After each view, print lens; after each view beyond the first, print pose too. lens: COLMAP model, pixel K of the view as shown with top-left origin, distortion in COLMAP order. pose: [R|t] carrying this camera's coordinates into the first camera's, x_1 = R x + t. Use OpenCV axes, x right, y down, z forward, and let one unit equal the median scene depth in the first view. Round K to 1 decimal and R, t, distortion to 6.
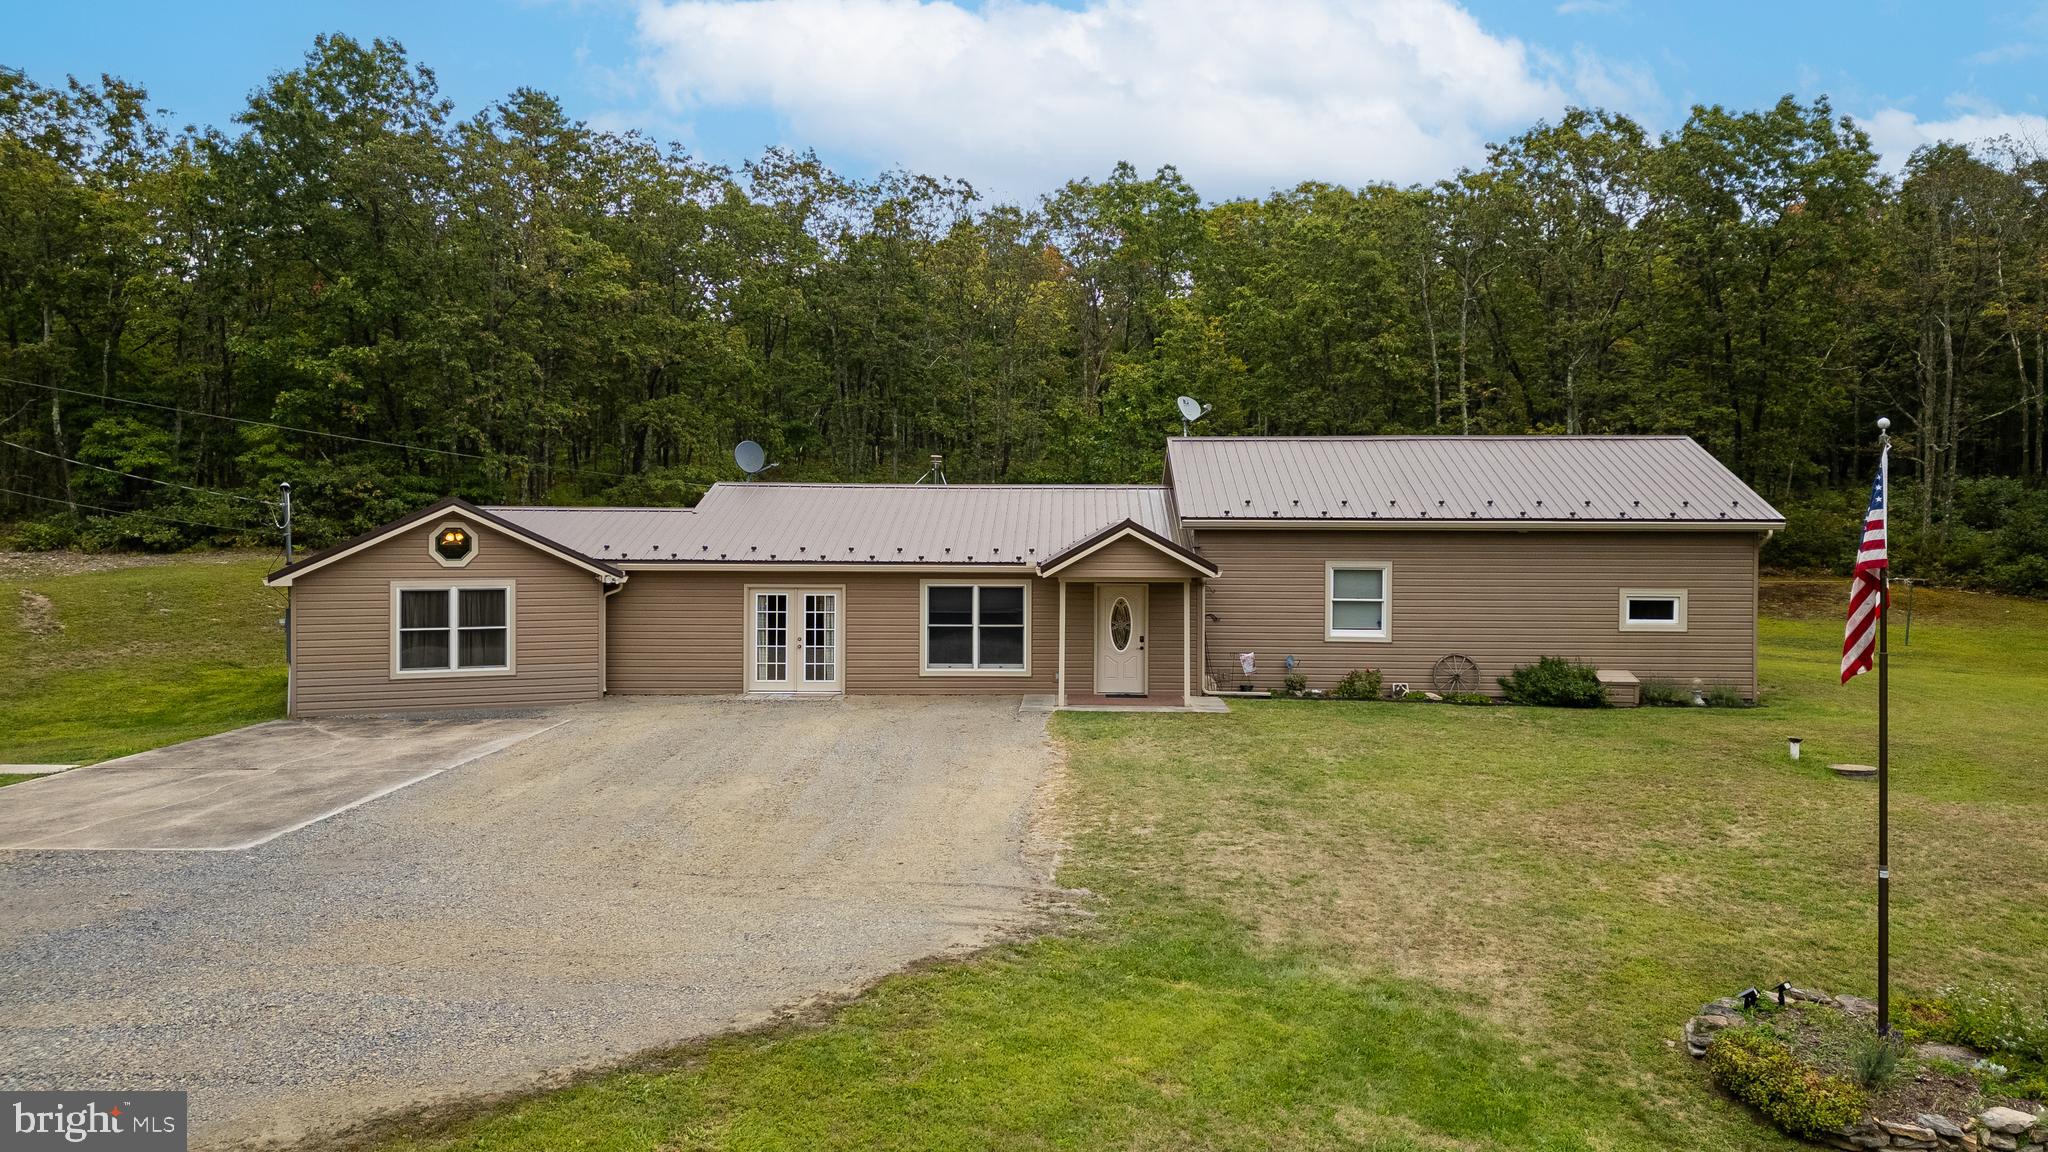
lens RADIAL K [[1425.4, 0, 1023.9], [0, 1425.4, 539.5], [0, 0, 1]] dist [0.028594, -0.002509]
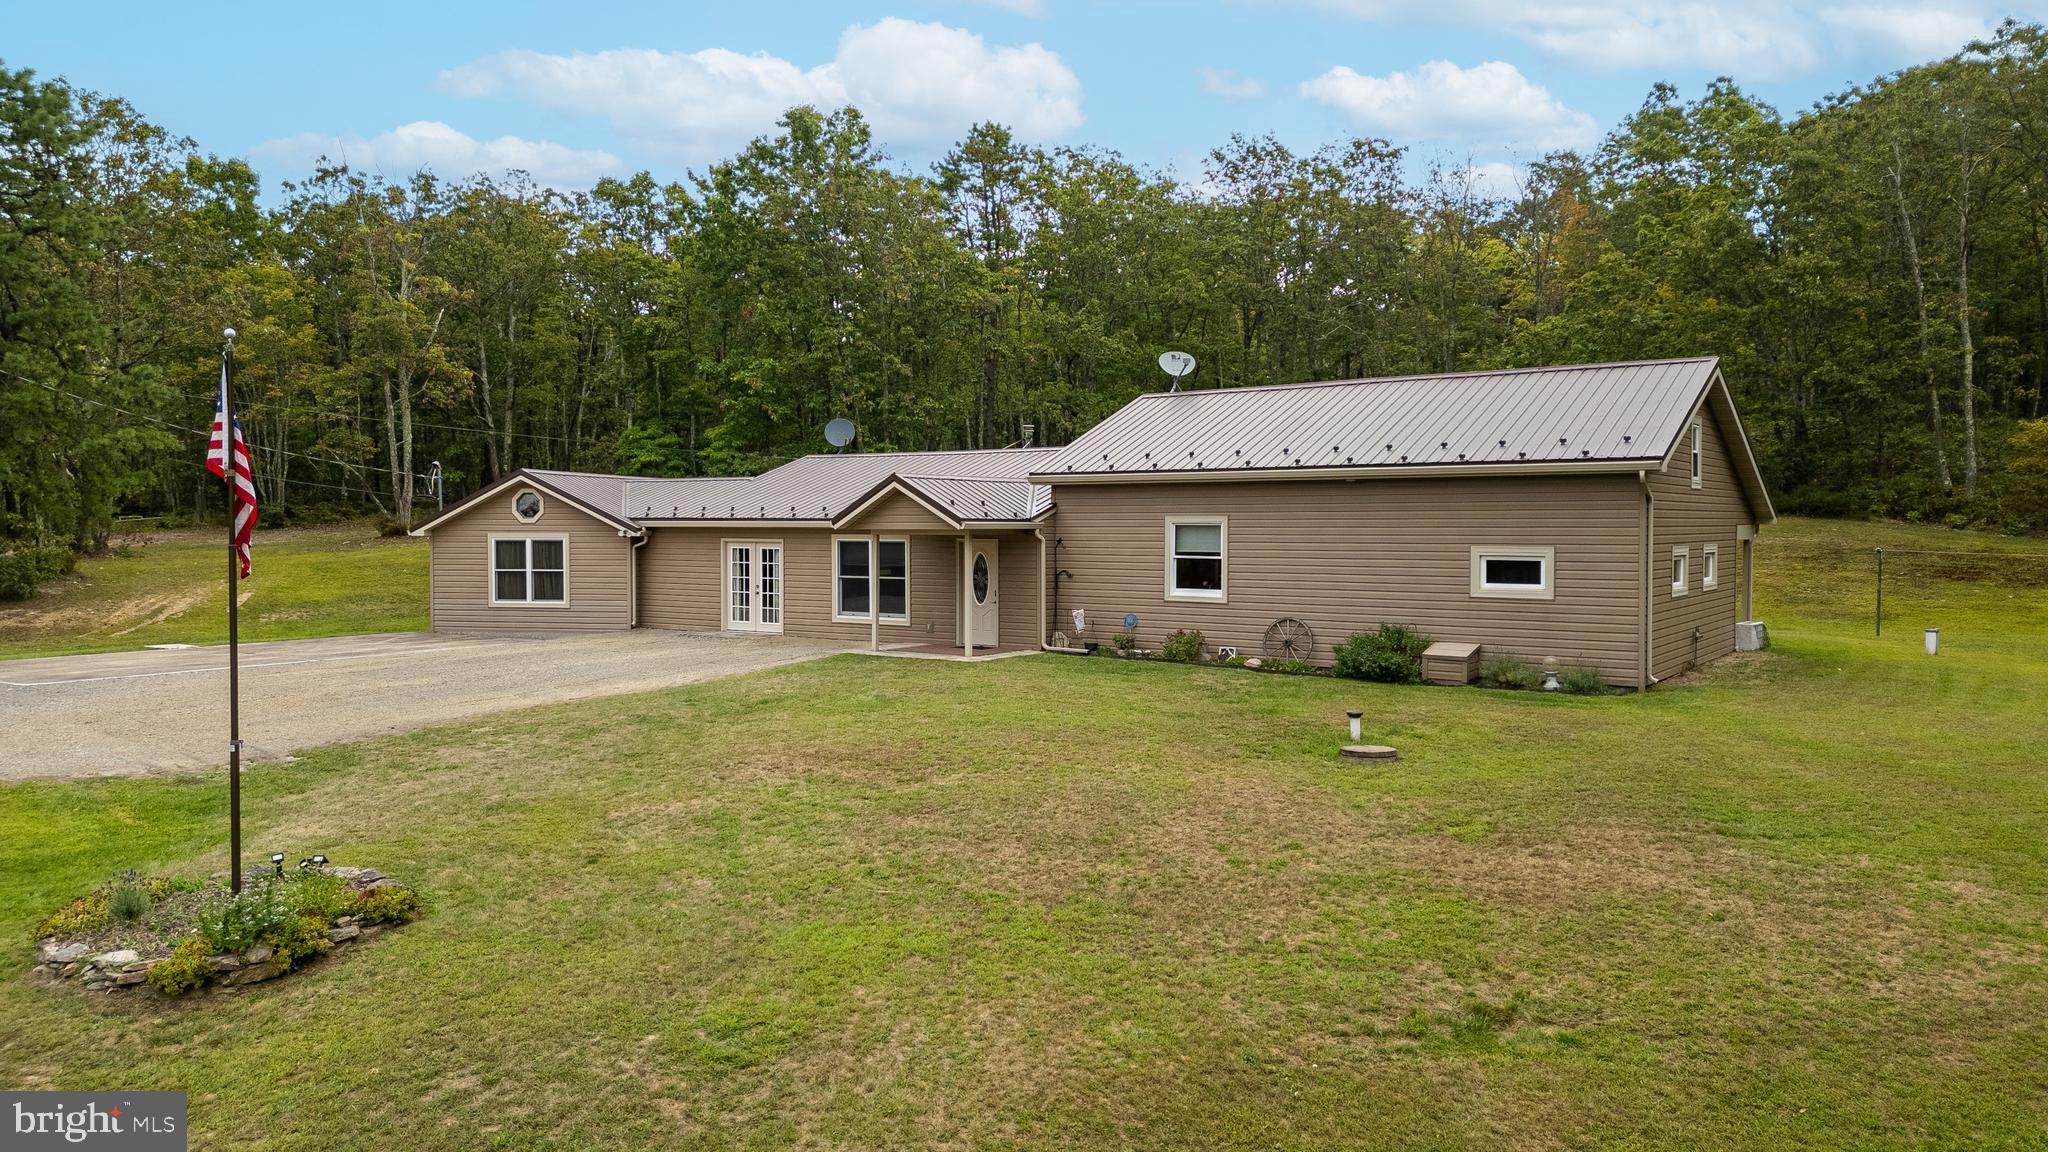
lens RADIAL K [[1404.2, 0, 1024.0], [0, 1404.2, 576.0], [0, 0, 1]] dist [0.027874, -0.001019]
pose [[0.831424, 0.016755, -0.555386, 0.655958], [0.000006, 0.999545, 0.030162, 0.027077], [0.555638, -0.025081, 0.831046, 0.172785]]
